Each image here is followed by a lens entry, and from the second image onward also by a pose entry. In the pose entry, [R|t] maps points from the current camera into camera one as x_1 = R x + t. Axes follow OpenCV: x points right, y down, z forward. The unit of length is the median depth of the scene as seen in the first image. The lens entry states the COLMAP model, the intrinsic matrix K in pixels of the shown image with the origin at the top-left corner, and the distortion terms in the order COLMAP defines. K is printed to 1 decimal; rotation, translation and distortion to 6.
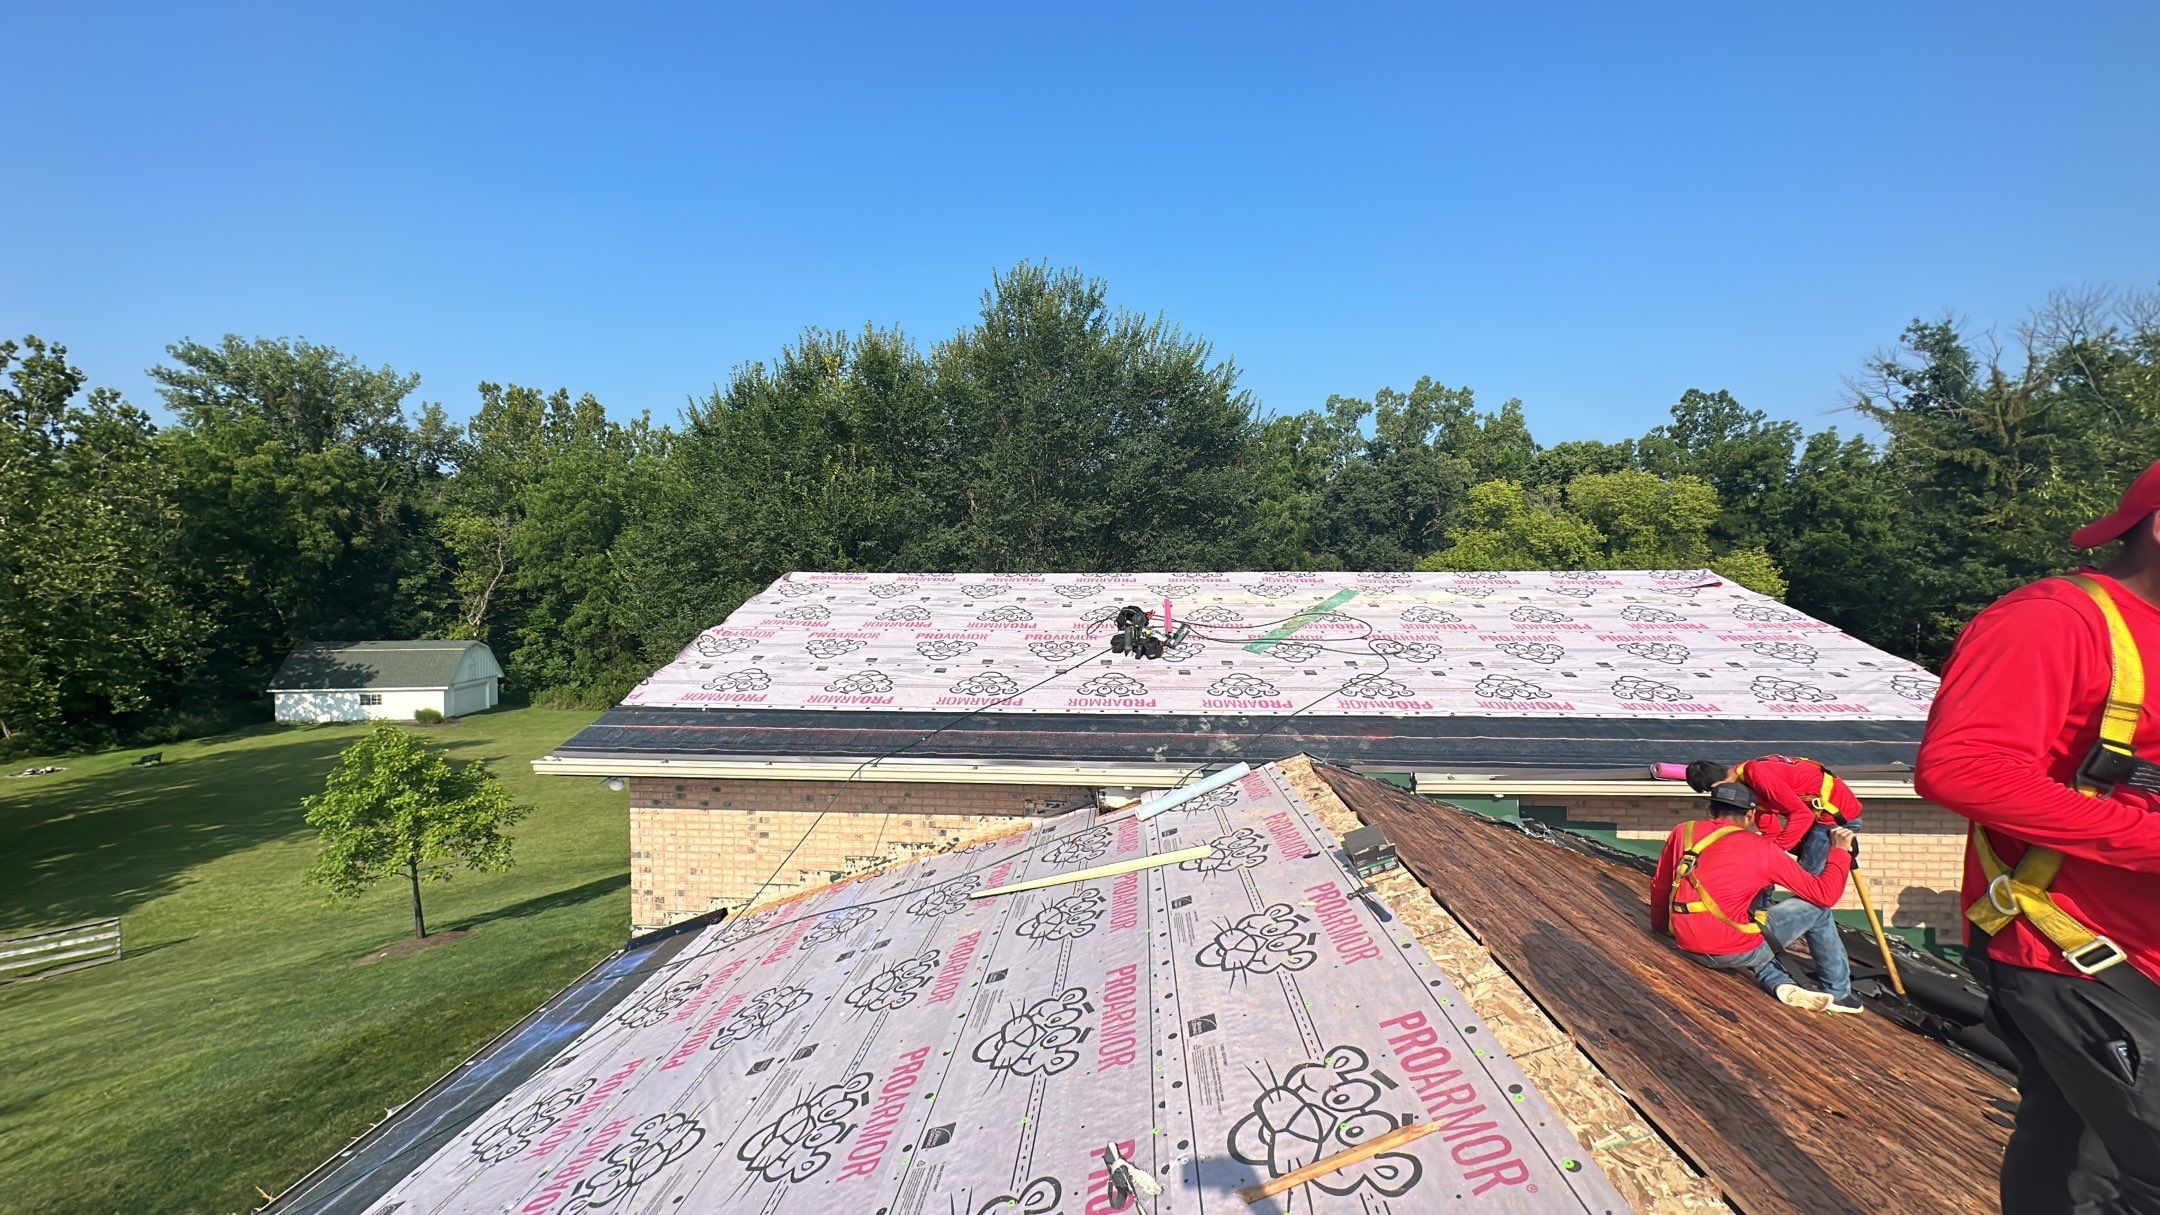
lens RADIAL K [[818.7, 0, 1075.7], [0, 818.7, 611.4], [0, 0, 1]] dist [0.000927, -0.000382]
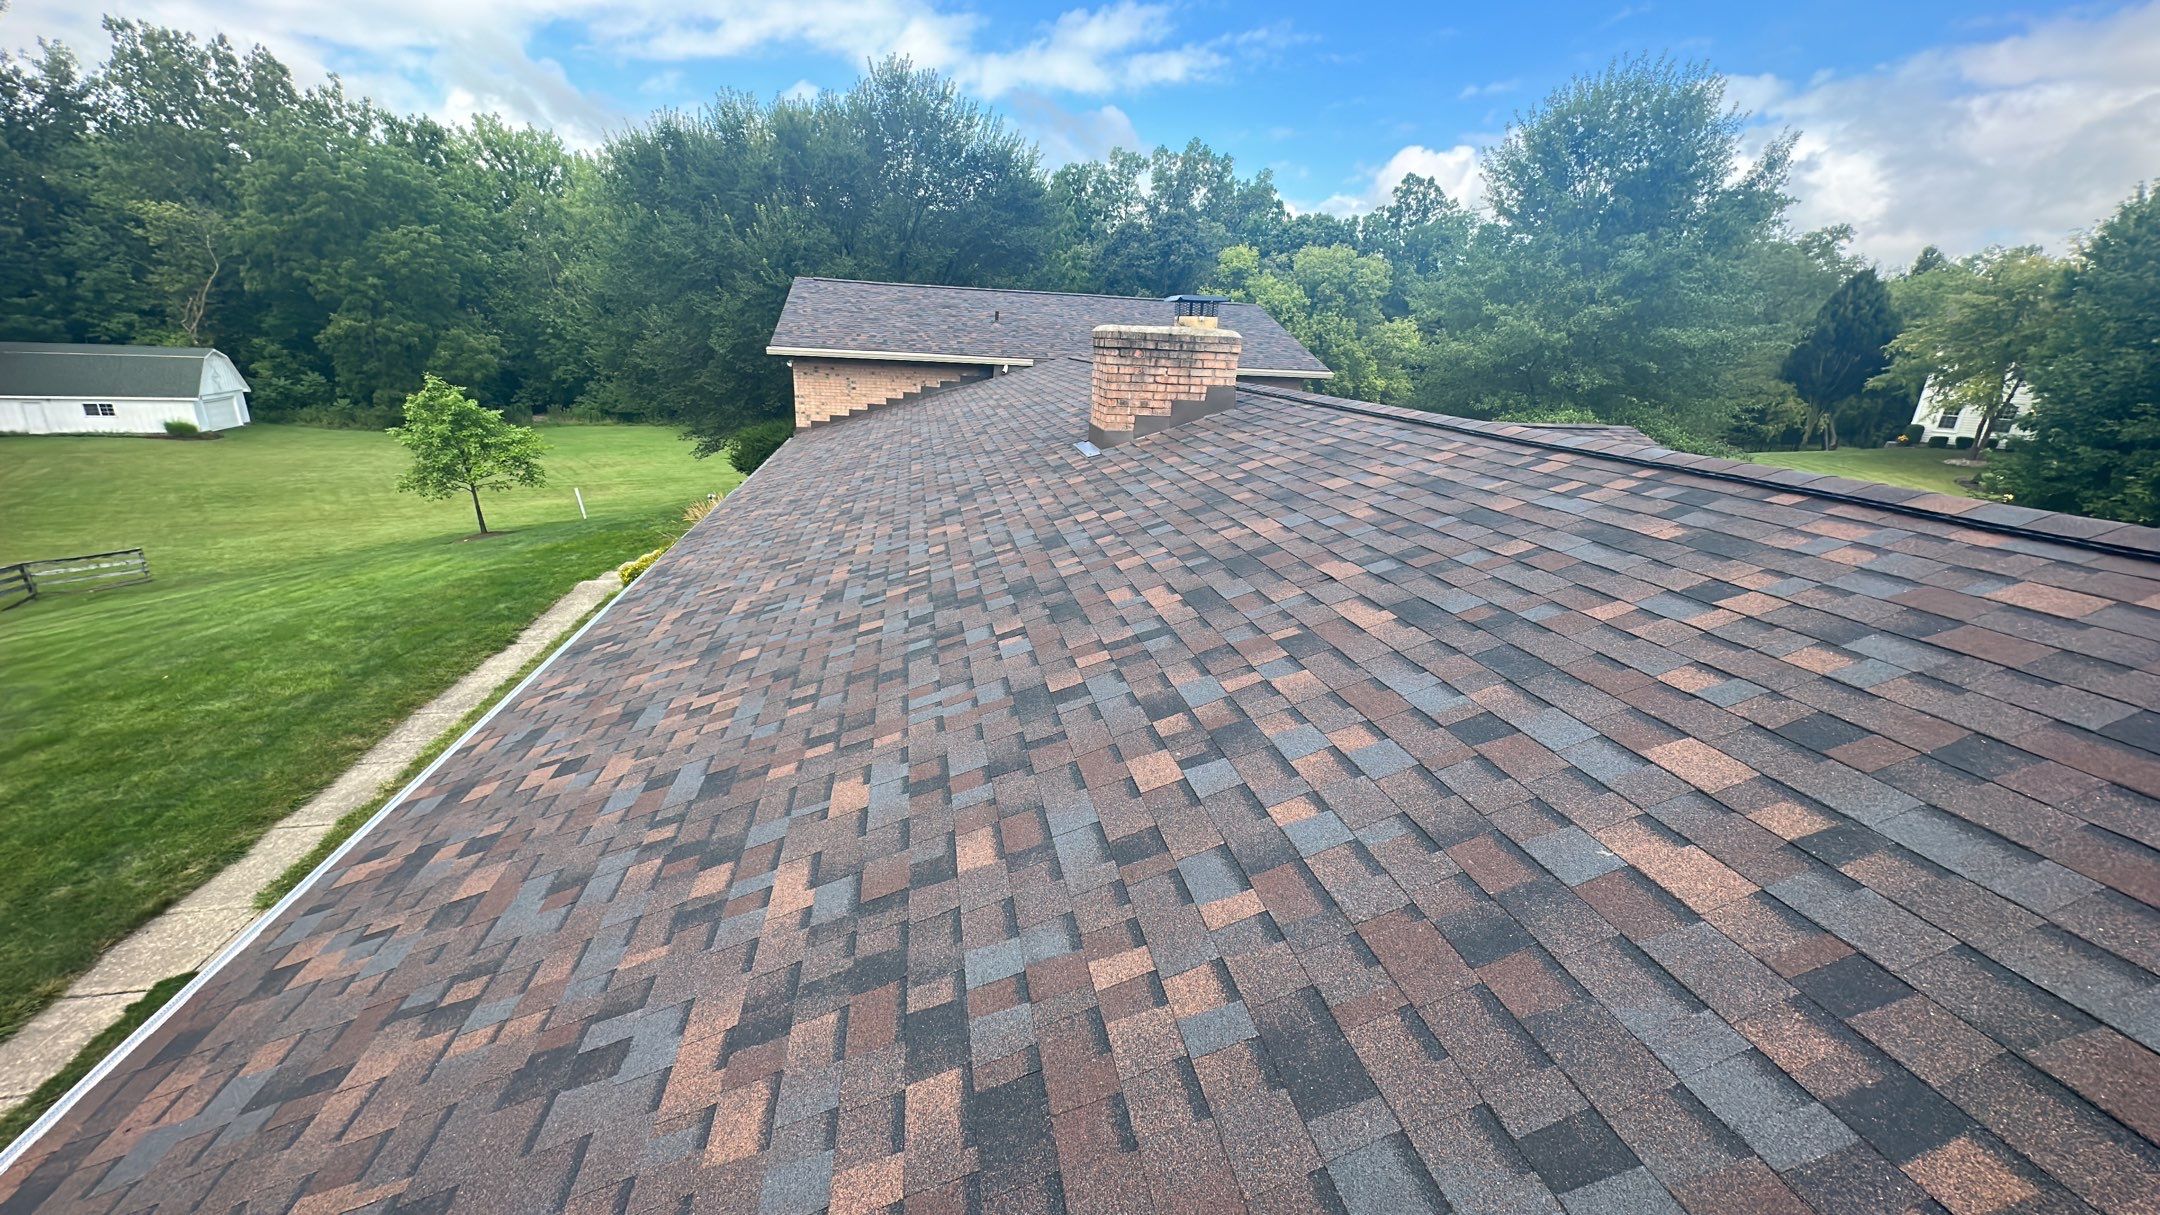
lens RADIAL K [[818.7, 0, 1075.7], [0, 818.7, 611.4], [0, 0, 1]] dist [0.000927, -0.000382]
pose [[0.965389, -0.038031, 0.258025, -0.040978], [-0.037697, 0.958577, 0.282329, 0.019968], [-0.258074, -0.282284, 0.923966, -0.166215]]
